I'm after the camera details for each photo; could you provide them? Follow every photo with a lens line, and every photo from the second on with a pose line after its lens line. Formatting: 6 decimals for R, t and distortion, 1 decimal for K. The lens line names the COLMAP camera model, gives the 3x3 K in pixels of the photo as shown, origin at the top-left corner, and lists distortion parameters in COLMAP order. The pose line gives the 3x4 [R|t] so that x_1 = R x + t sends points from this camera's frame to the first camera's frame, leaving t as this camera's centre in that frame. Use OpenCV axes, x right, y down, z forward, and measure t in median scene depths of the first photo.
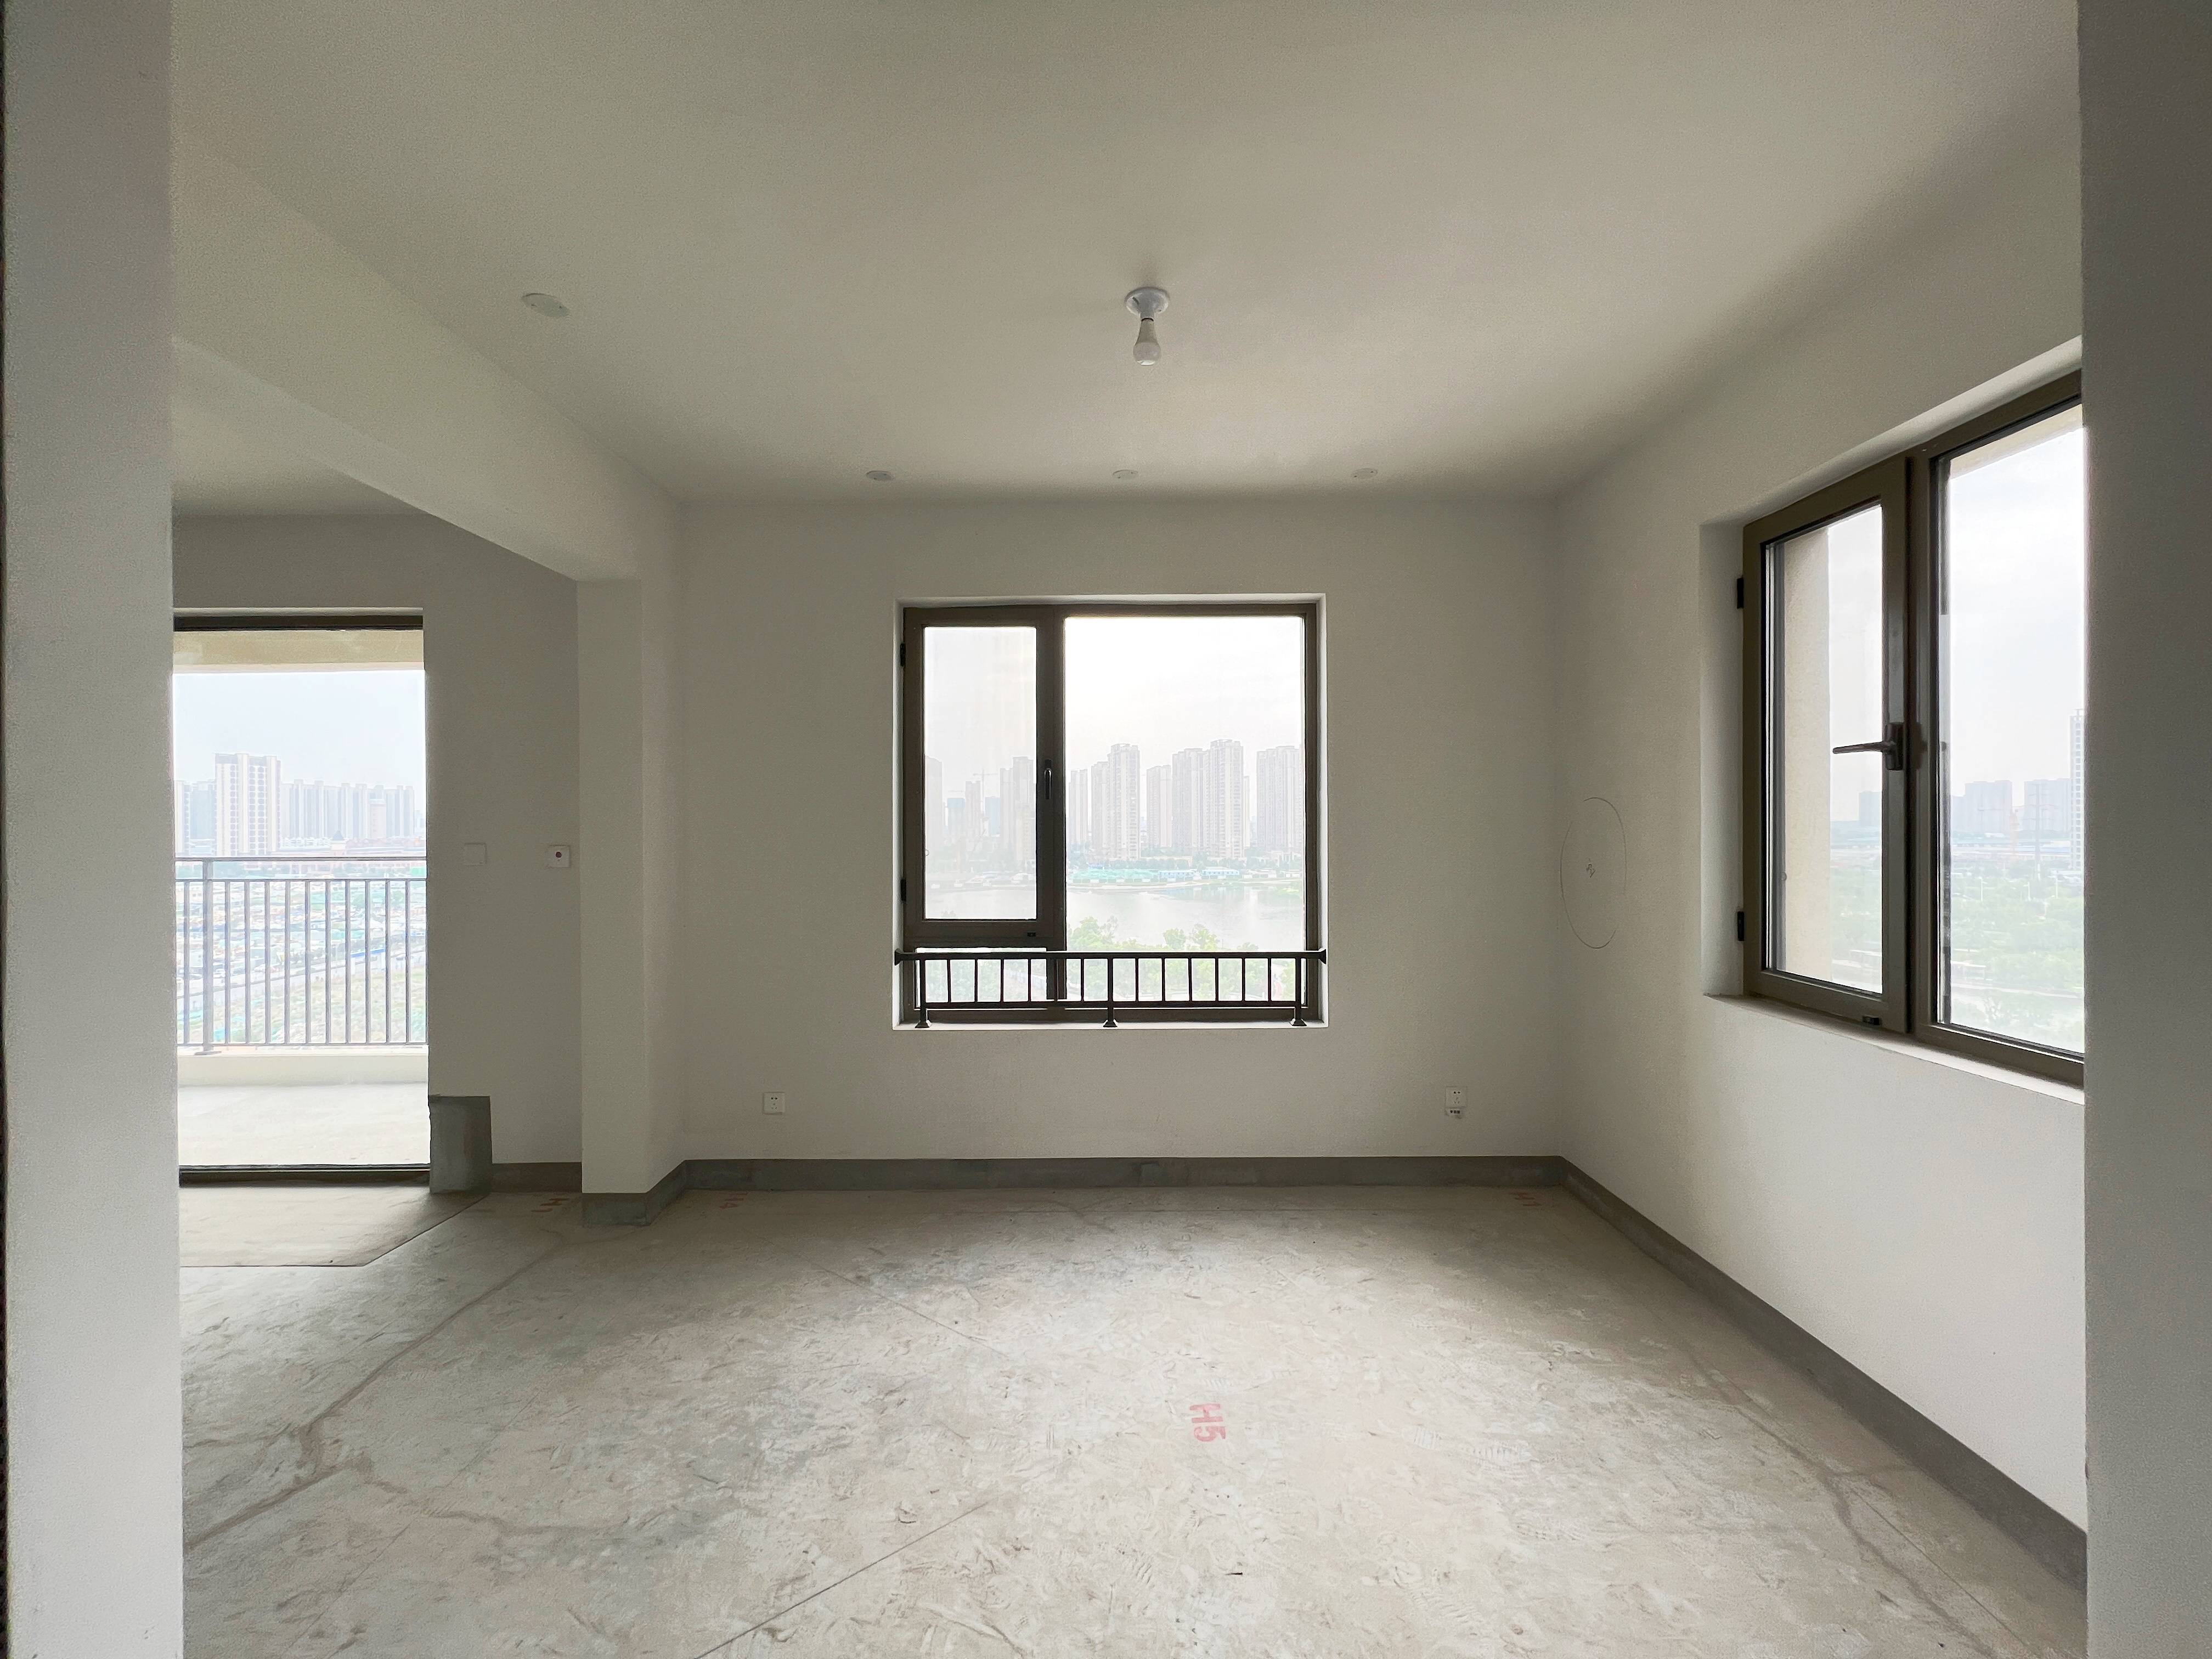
lens RADIAL K [[907.4, 0, 1094.4], [0, 907.4, 813.3], [0, 0, 1]] dist [-0.011479, 0.001553]
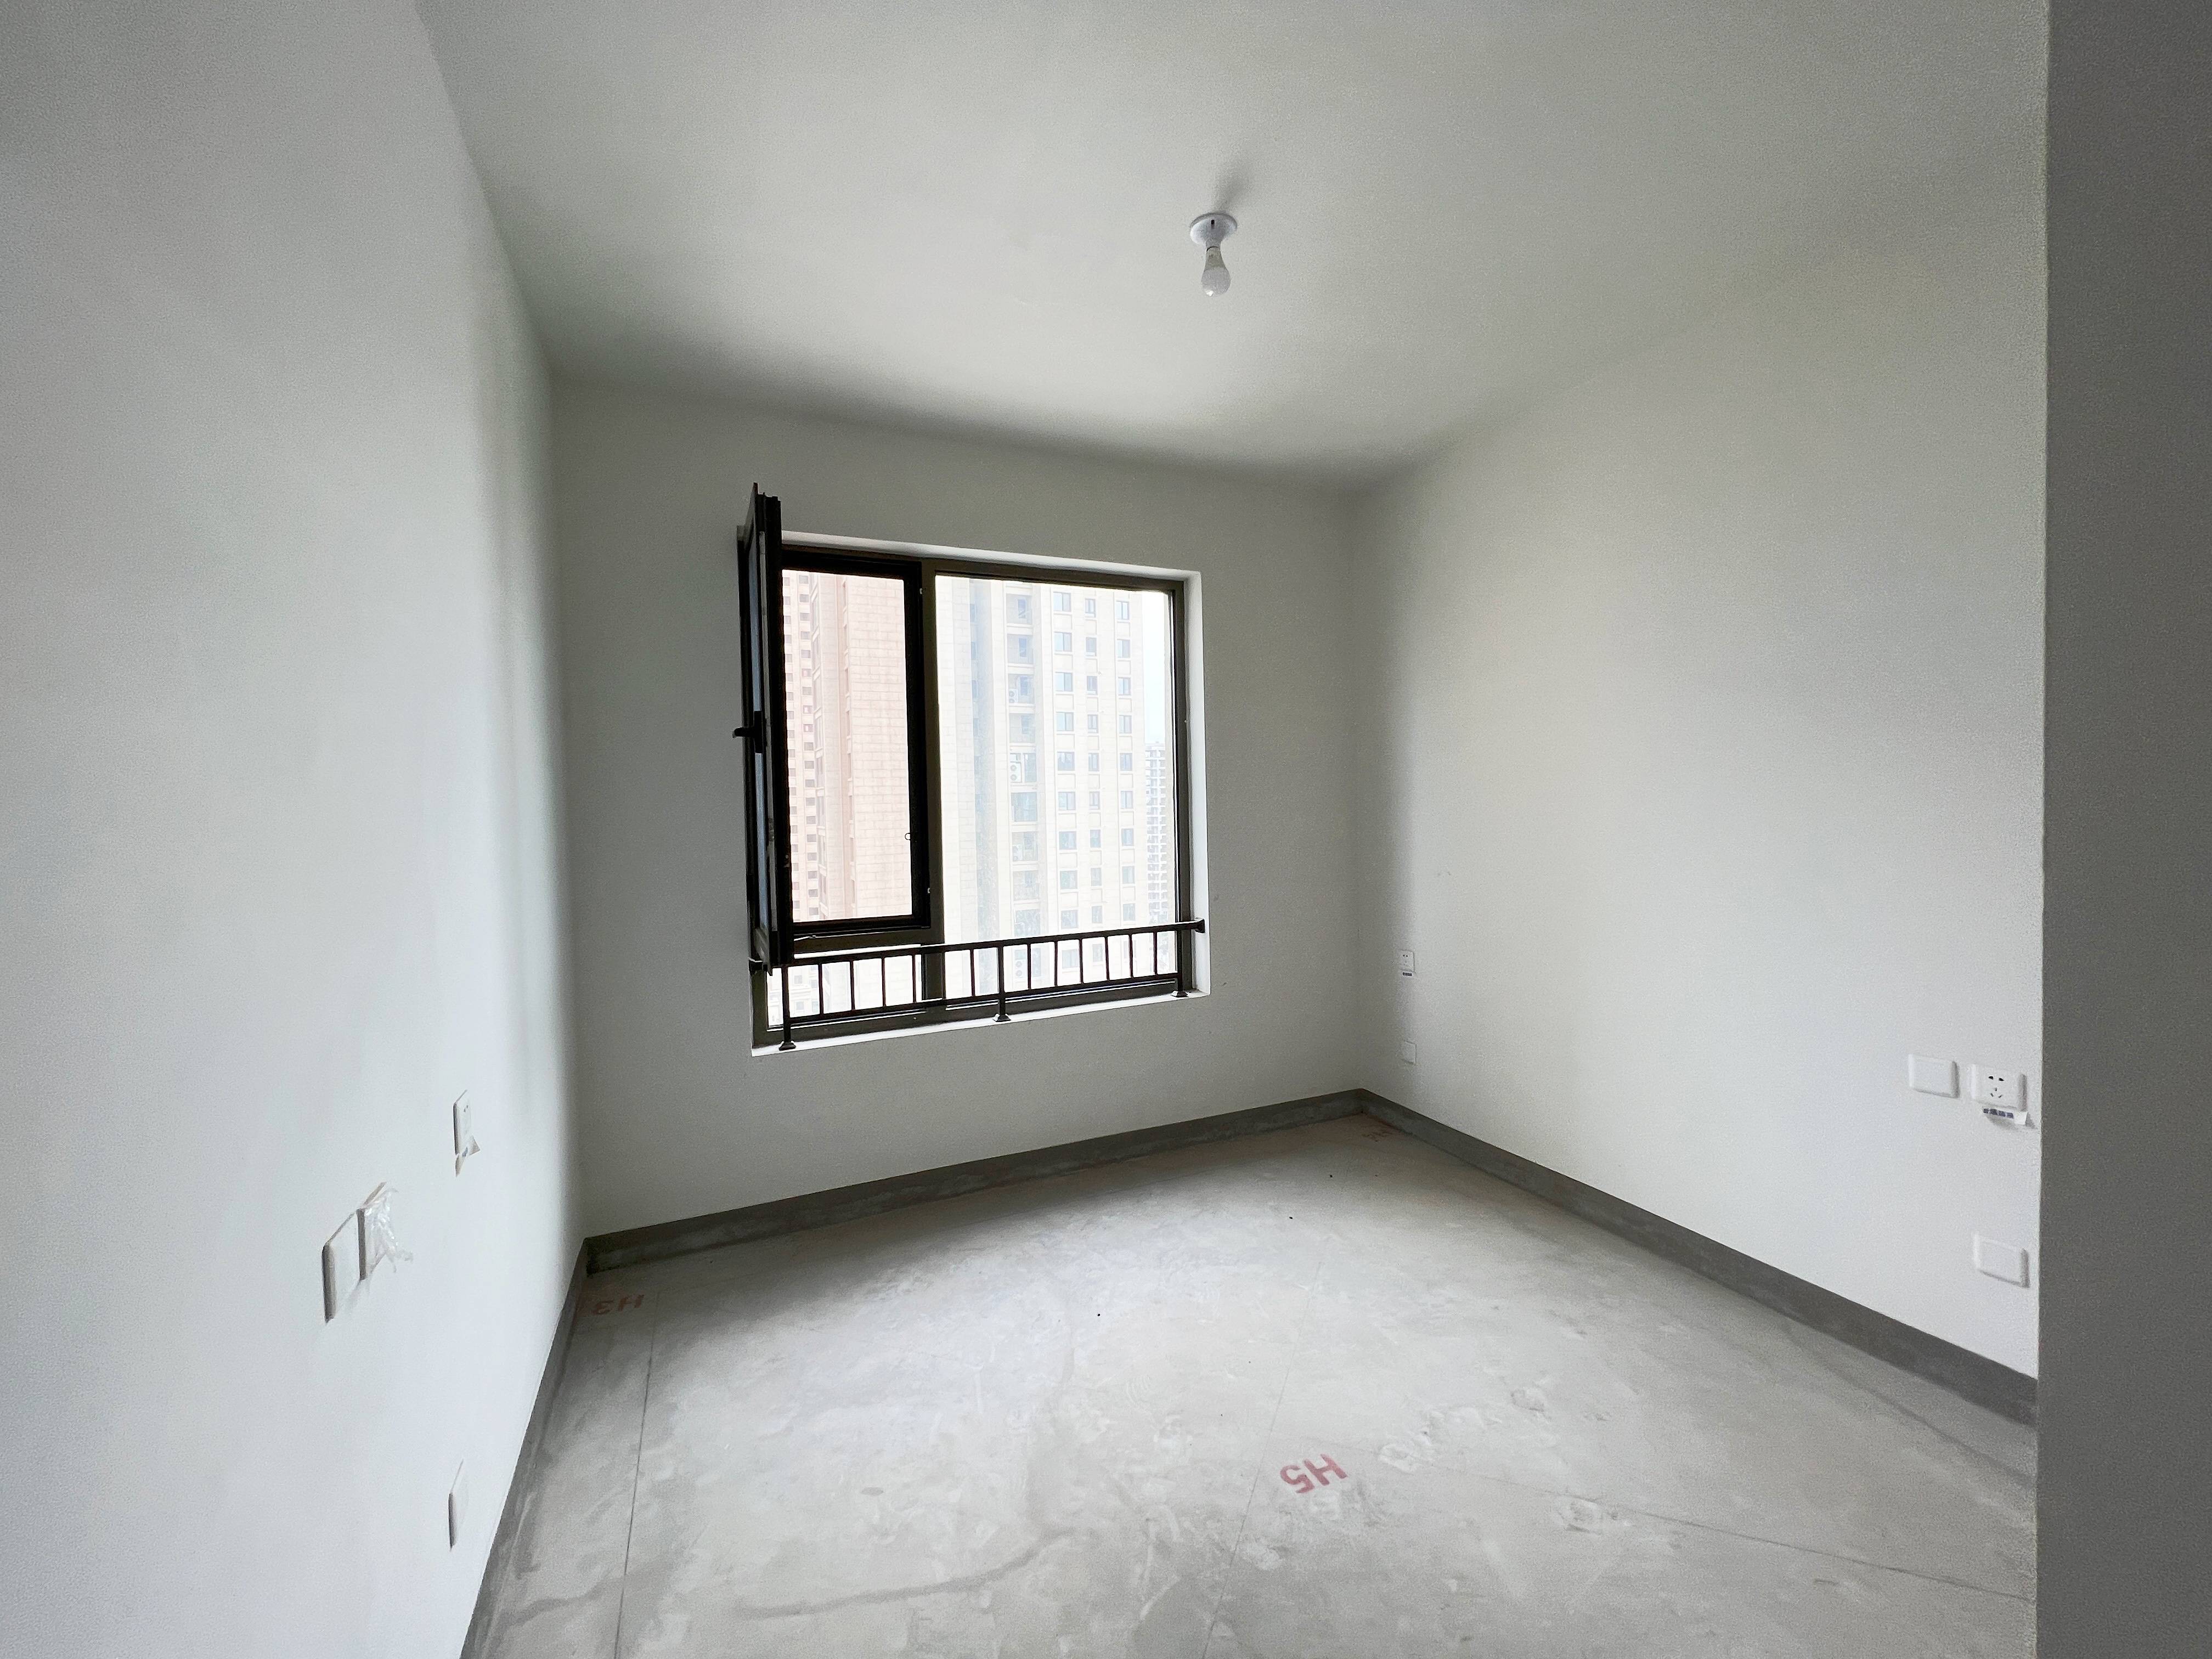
lens RADIAL K [[907.4, 0, 1109.1], [0, 907.4, 817.8], [0, 0, 1]] dist [-0.011479, 0.001553]
pose [[0.902694, -0.025872, 0.429504, -0.276356], [0.024337, 0.999663, 0.009067, 0.023067], [-0.429594, 0.002268, 0.903019, 0.116018]]
